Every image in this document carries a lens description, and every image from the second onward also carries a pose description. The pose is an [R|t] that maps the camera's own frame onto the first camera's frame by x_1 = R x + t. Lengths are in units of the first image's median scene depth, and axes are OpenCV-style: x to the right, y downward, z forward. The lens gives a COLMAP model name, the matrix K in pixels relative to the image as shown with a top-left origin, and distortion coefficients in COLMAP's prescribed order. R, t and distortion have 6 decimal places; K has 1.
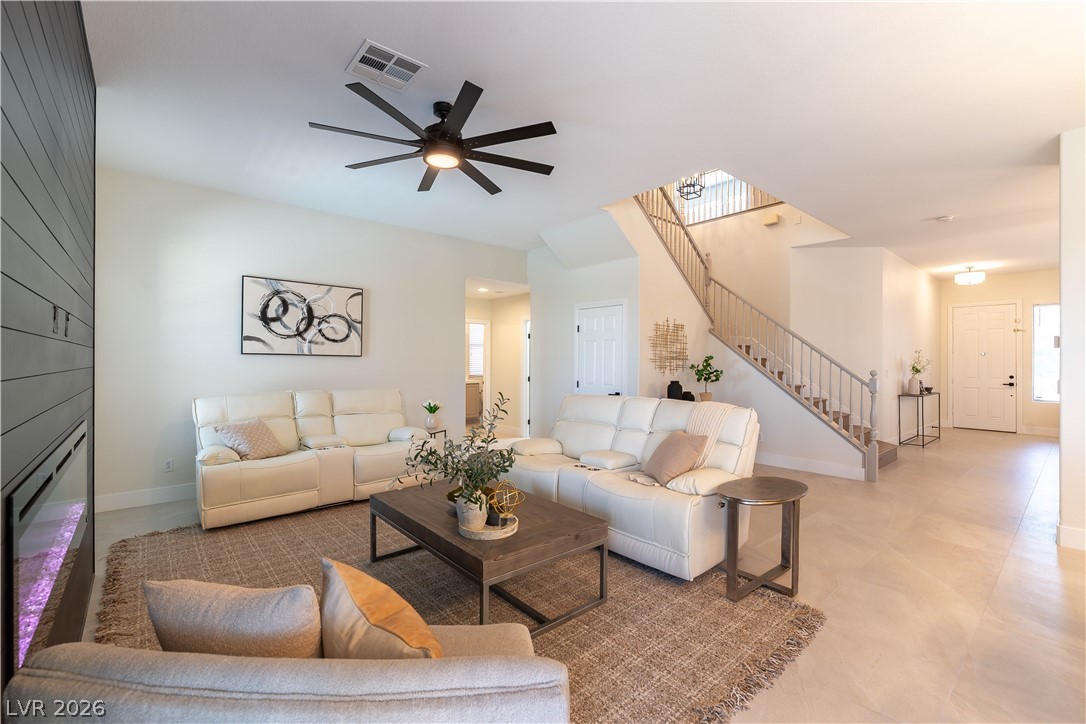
lens RADIAL K [[468.9, 0, 545.2], [0, 468.9, 360.0], [0, 0, 1]] dist [-0.003372, -0.000164]
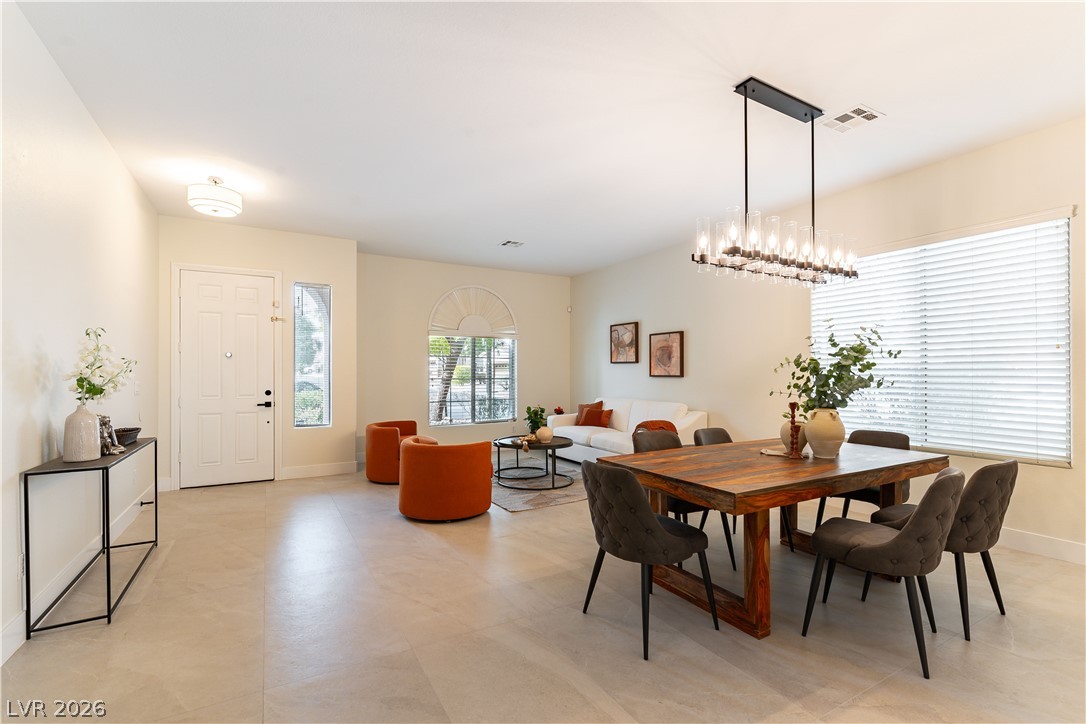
lens RADIAL K [[468.9, 0, 542.7], [0, 468.9, 369.7], [0, 0, 1]] dist [-0.003372, -0.000164]
pose [[0.172150, 0.002137, 0.985068, 0.500620], [0.004643, 0.999985, -0.002981, 0.010717], [-0.985060, 0.005086, 0.172137, 0.599099]]
